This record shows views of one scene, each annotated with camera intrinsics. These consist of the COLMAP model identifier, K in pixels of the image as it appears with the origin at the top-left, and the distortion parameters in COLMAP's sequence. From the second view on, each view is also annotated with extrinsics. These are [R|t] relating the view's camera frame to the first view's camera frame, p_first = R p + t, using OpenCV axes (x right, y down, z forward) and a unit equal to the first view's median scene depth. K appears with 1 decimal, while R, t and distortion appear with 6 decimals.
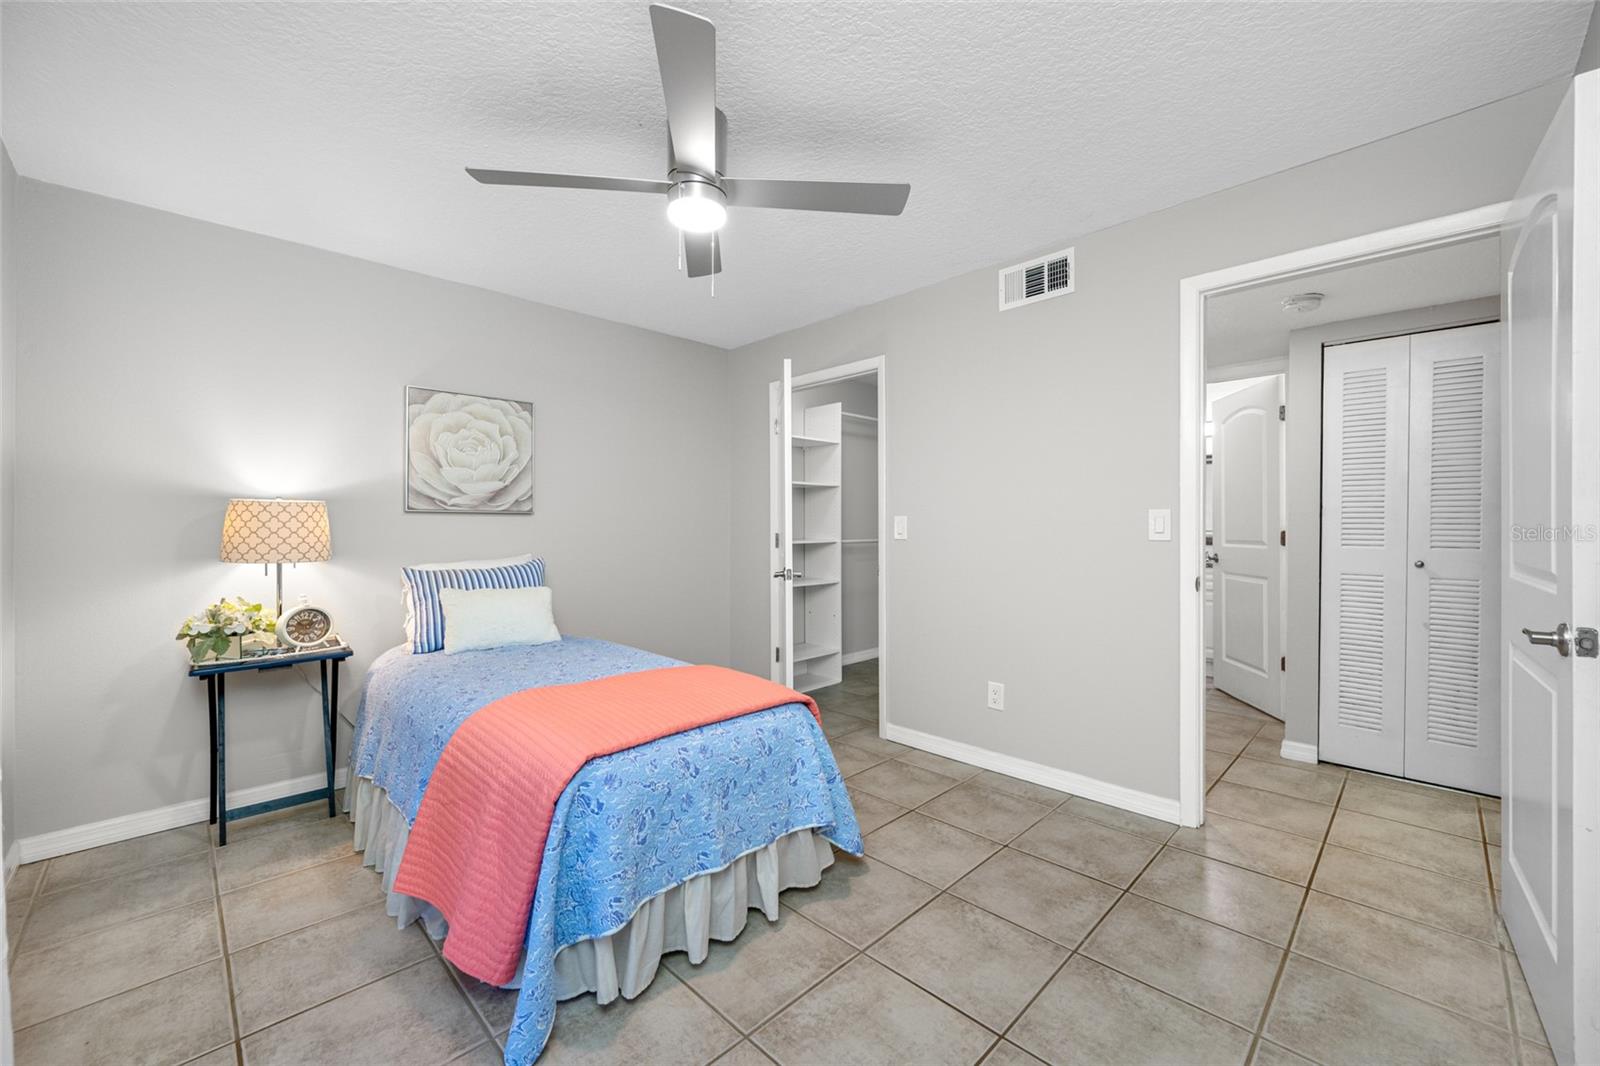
lens RADIAL K [[634.4, 0, 780.4], [0, 634.4, 531.1], [0, 0, 1]] dist [0.001293, 0.000109]
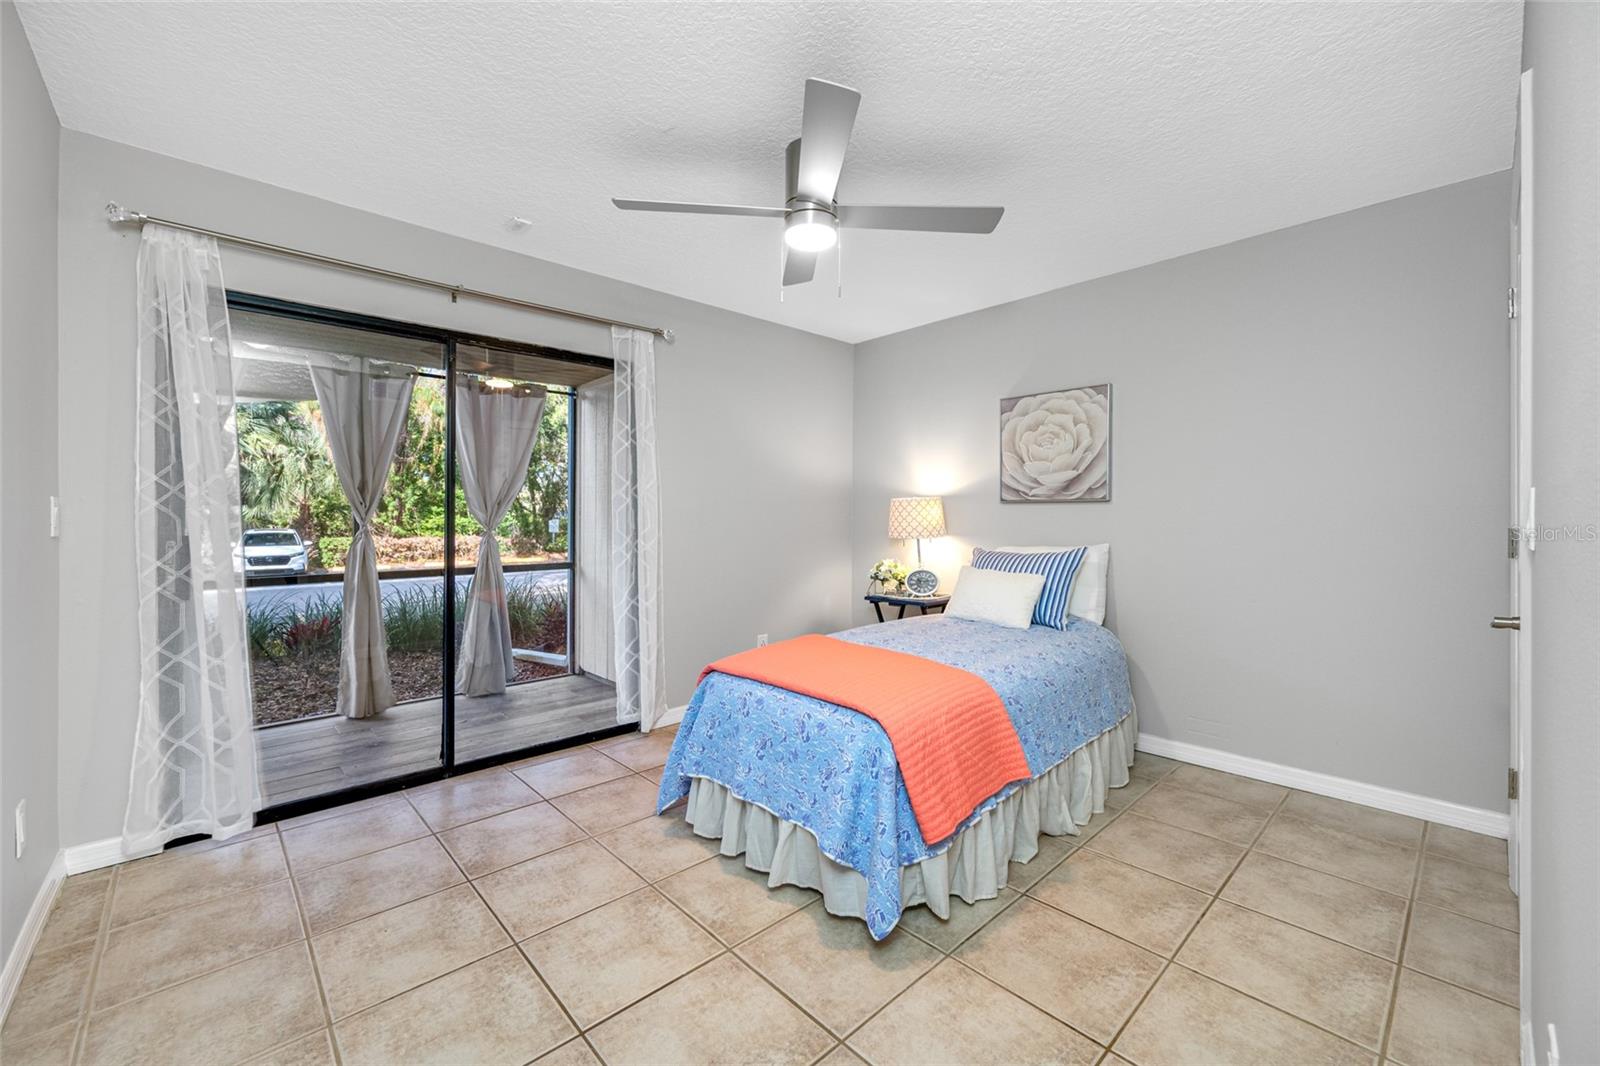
lens RADIAL K [[642.7, 0, 825.3], [0, 642.7, 521.9], [0, 0, 1]] dist [-0.000543, -0.000180]
pose [[0.005883, 0.012842, -0.999900, 0.637478], [-0.006854, 0.999895, 0.012802, -0.006733], [0.999959, 0.006778, 0.005971, 0.651308]]
